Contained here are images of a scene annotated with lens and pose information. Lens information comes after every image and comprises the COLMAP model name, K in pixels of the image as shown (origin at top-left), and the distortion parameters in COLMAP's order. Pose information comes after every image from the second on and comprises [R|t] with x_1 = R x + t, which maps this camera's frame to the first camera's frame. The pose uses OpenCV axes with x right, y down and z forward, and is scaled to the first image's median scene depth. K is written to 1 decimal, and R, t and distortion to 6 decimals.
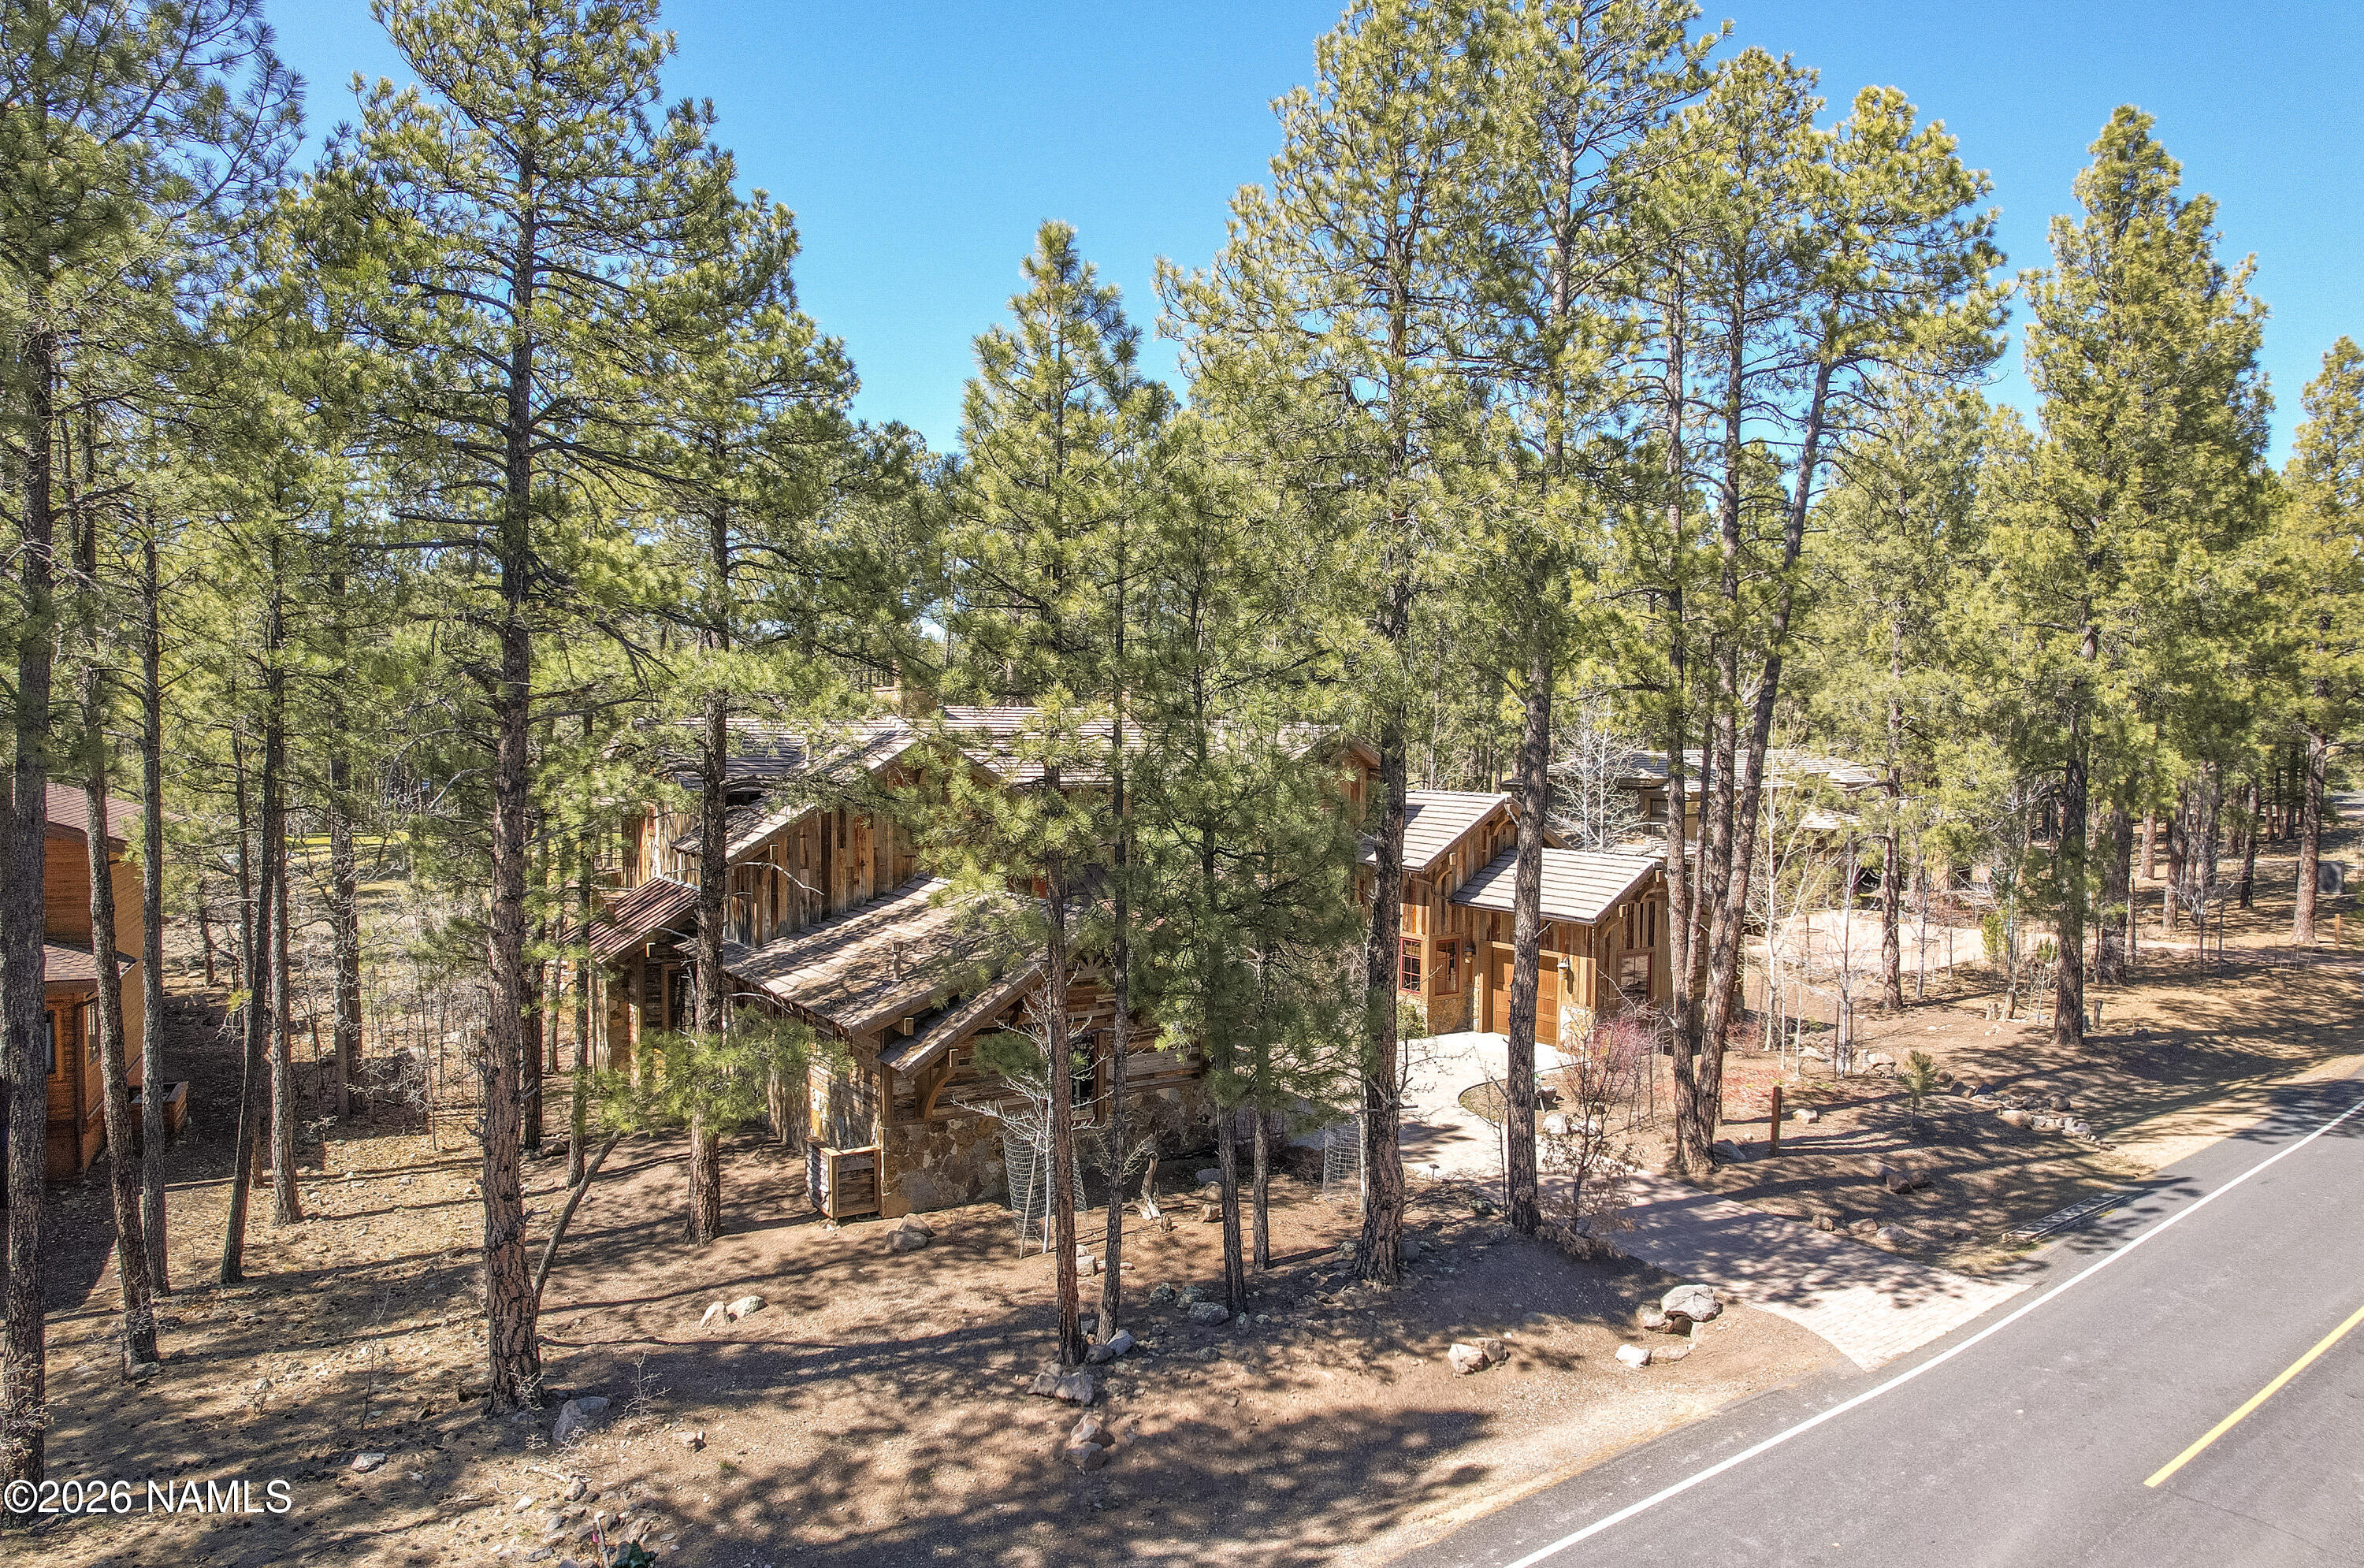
lens RADIAL K [[1538.4, 0, 1184.0], [0, 1538.4, 786.3], [0, 0, 1]] dist [-0.002068, 0.001442]
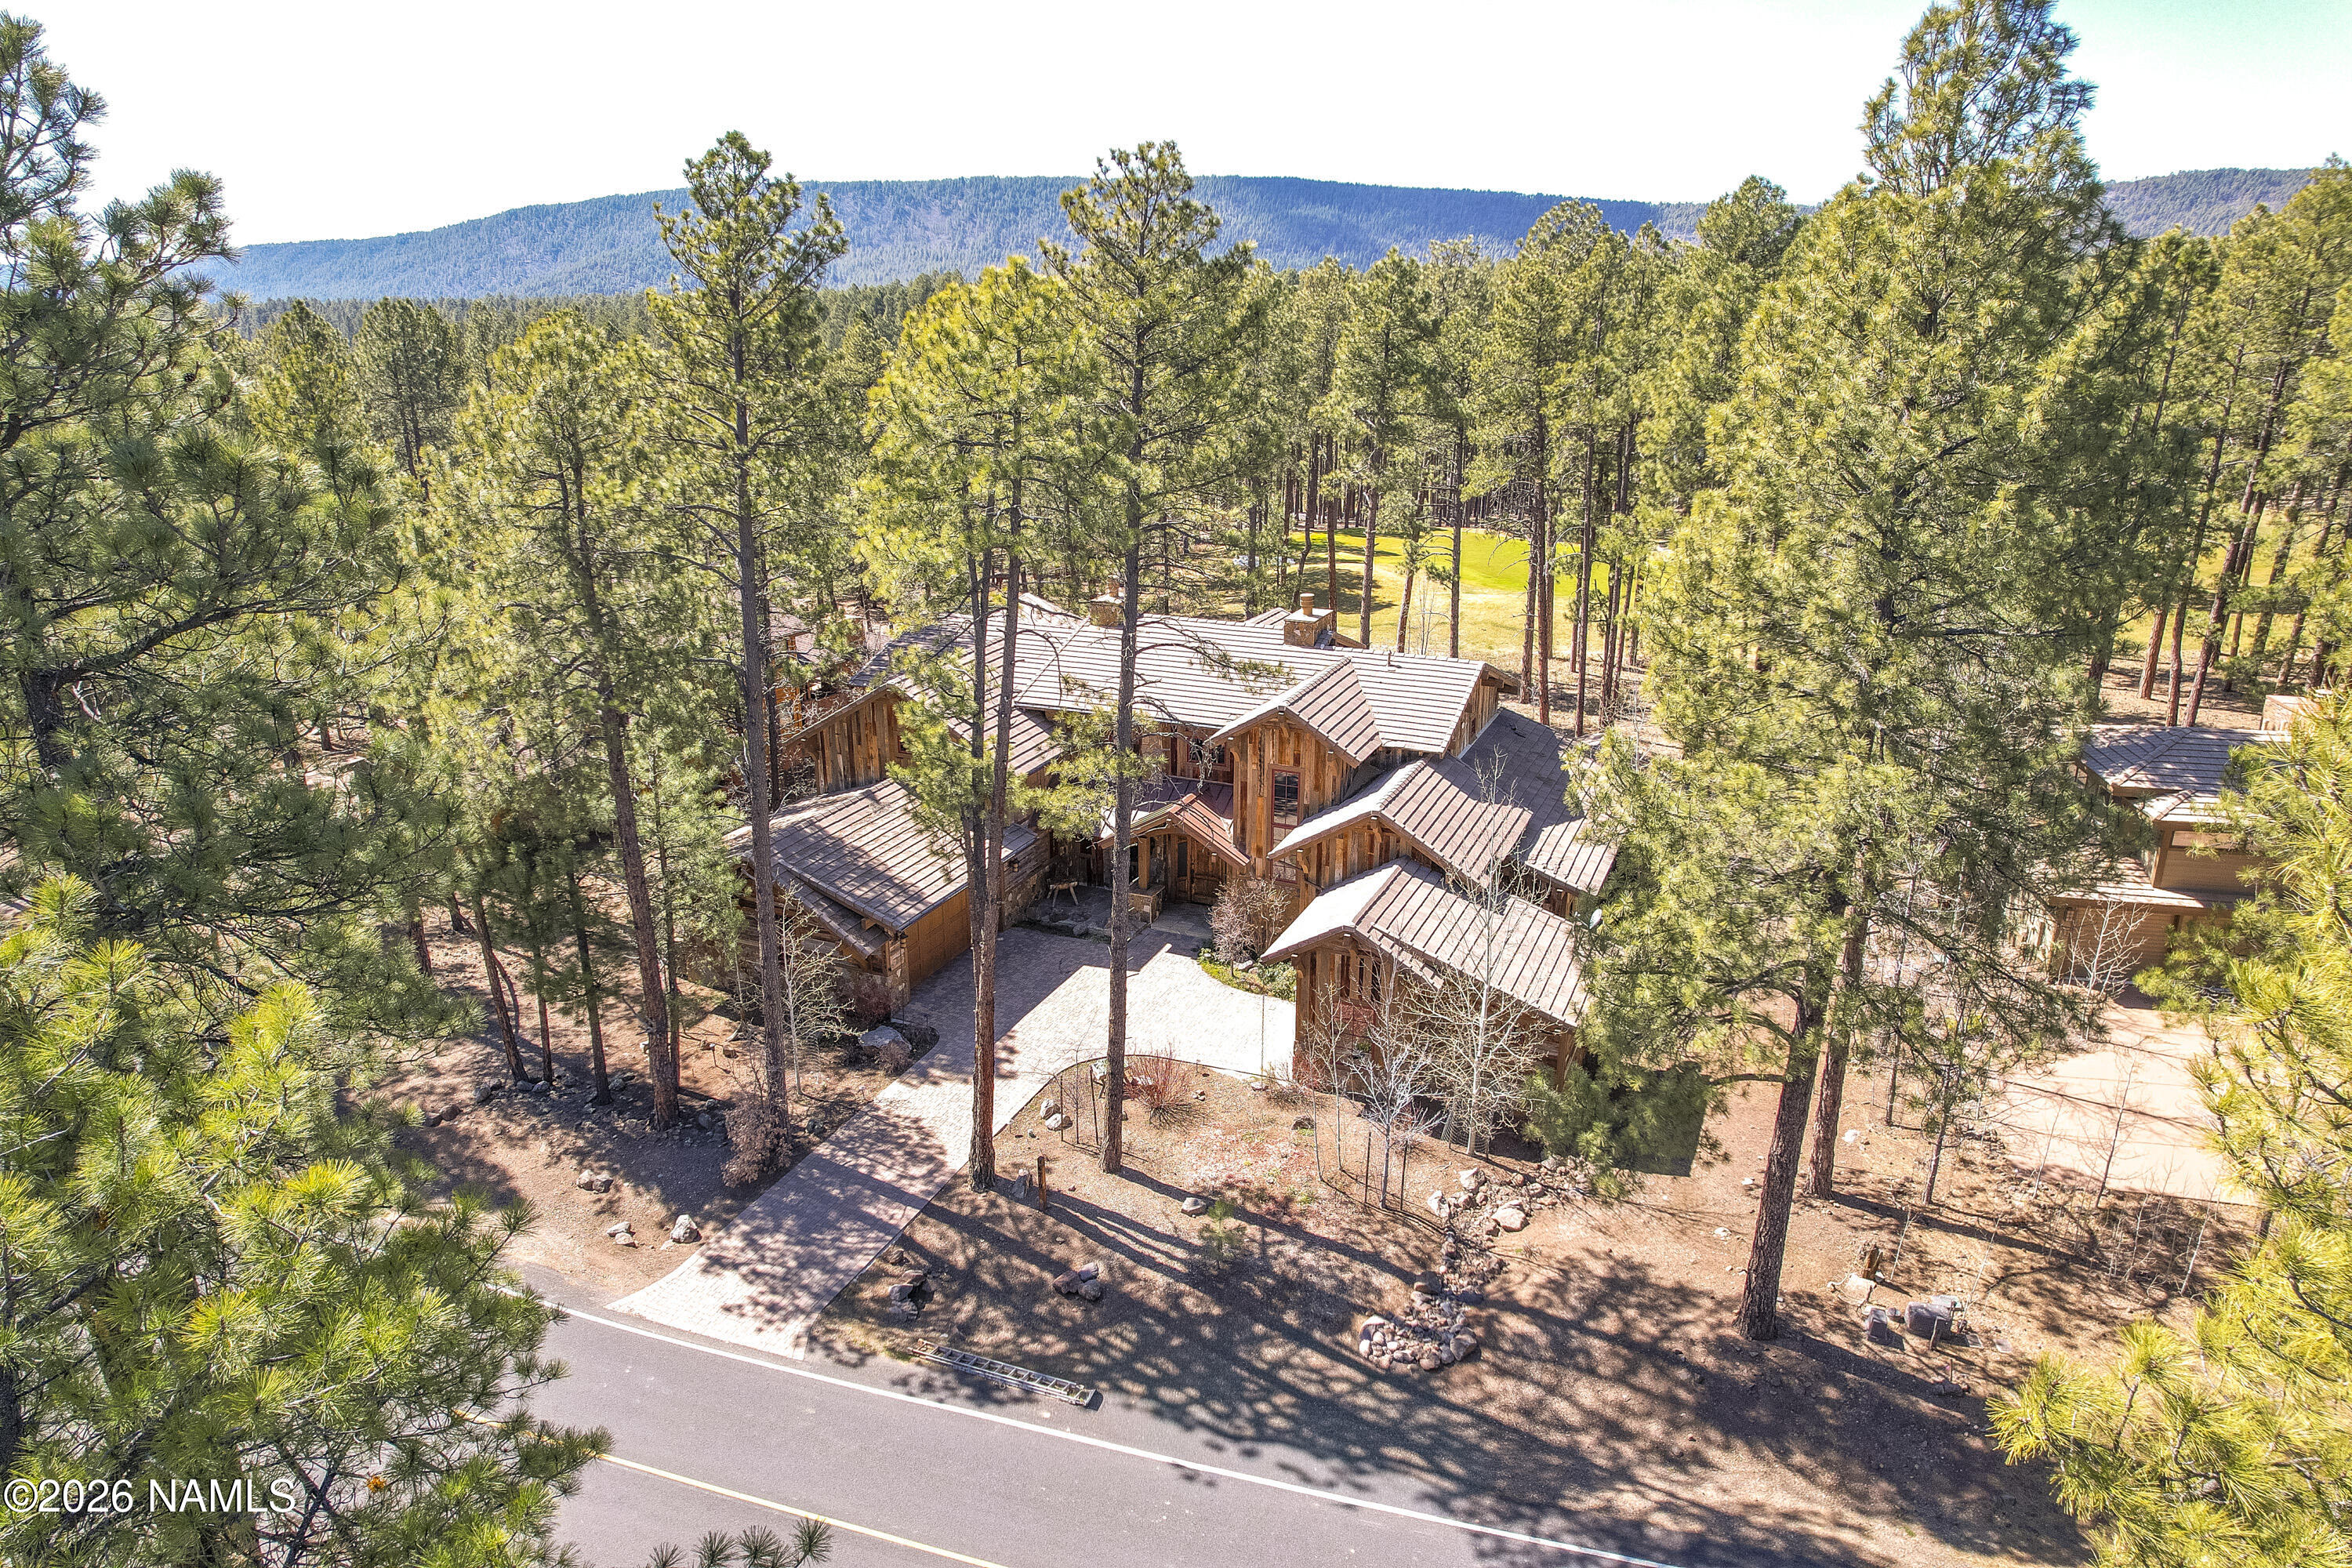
lens RADIAL K [[1530.6, 0, 1176.1], [0, 1530.6, 783.3], [0, 0, 1]] dist [-0.002068, 0.001442]
pose [[0.486531, 0.234674, -0.841555, 1.564921], [-0.011525, 0.964889, 0.262404, -0.421631], [0.873587, -0.117969, 0.472154, 0.730195]]
